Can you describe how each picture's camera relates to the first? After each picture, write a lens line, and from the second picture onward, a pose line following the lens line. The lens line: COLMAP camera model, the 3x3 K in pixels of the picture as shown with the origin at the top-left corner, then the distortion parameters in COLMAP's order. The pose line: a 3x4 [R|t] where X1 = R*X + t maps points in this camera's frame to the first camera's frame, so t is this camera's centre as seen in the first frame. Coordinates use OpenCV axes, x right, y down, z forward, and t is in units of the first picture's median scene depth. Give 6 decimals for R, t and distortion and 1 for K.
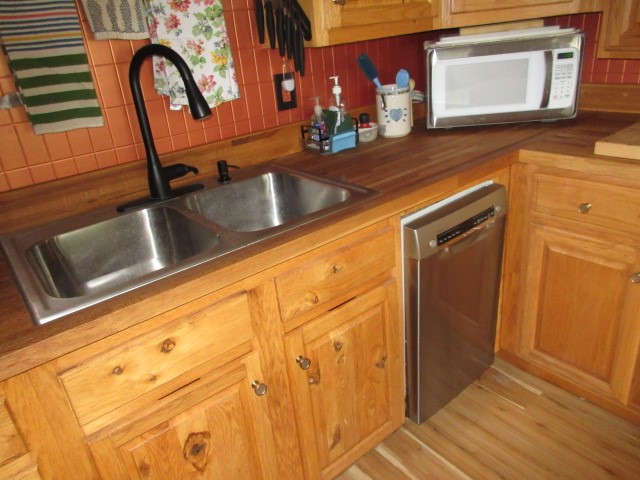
lens RADIAL K [[479.5, 0, 319.7], [0, 479.5, 240.4], [0, 0, 1]] dist [0.012879, -0.001192]
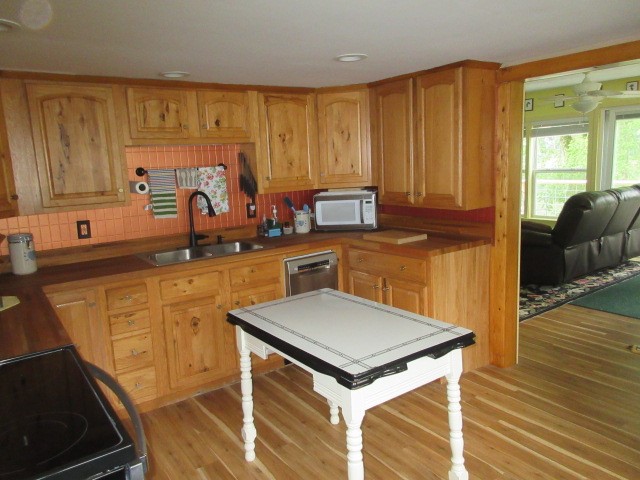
lens RADIAL K [[479.5, 0, 322.1], [0, 479.5, 241.2], [0, 0, 1]] dist [0.012879, -0.001192]
pose [[0.997221, 0.054621, -0.050664, 0.455723], [-0.065762, 0.964943, -0.254086, 0.462393], [0.035010, 0.256712, 0.965854, -1.375472]]
